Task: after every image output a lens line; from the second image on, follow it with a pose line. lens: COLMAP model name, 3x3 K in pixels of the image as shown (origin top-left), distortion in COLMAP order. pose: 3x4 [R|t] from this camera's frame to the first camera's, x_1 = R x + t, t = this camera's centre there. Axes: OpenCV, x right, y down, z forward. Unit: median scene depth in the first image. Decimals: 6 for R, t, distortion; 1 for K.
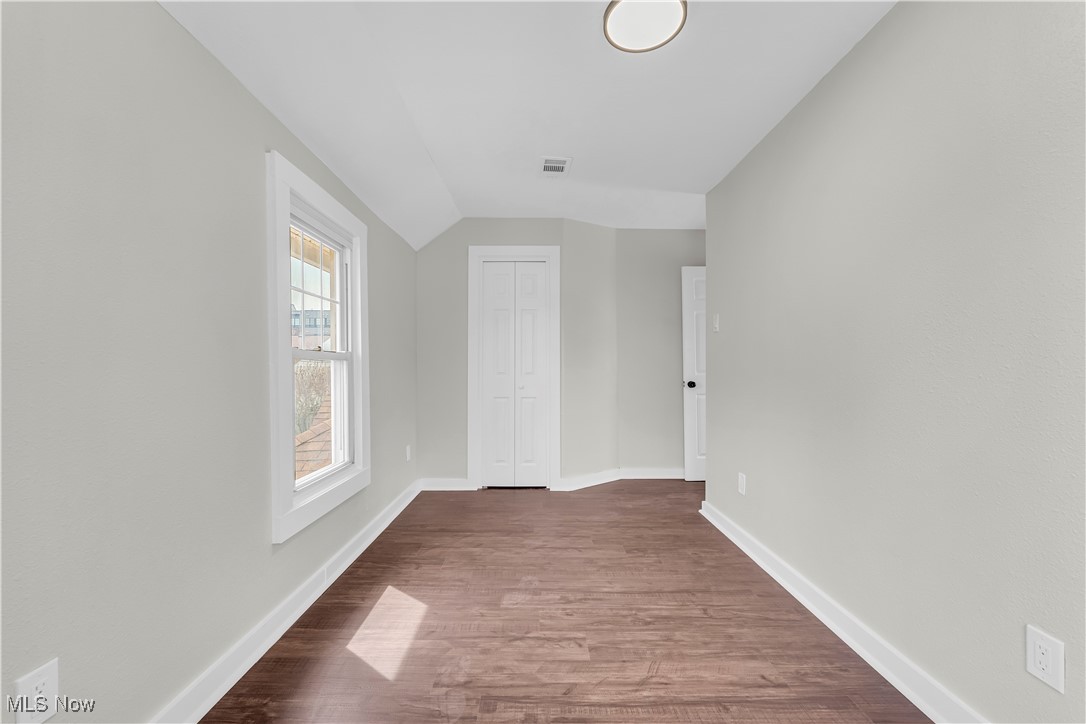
lens RADIAL K [[429.8, 0, 542.9], [0, 429.8, 369.4], [0, 0, 1]] dist [0.000503, -0.000024]
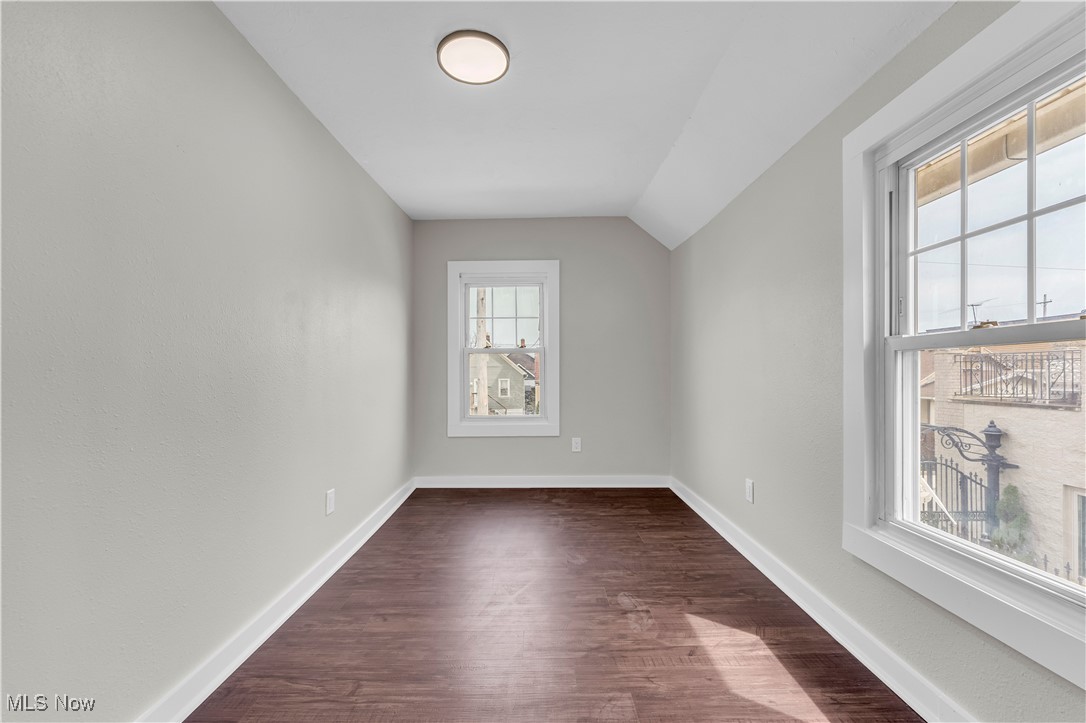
lens RADIAL K [[429.8, 0, 541.4], [0, 429.8, 366.8], [0, 0, 1]] dist [0.000503, -0.000024]
pose [[-0.999979, 0.003350, 0.005464, 0.052854], [0.003297, 0.999947, -0.009753, 0.009139], [-0.005496, -0.009734, -0.999938, 1.976005]]
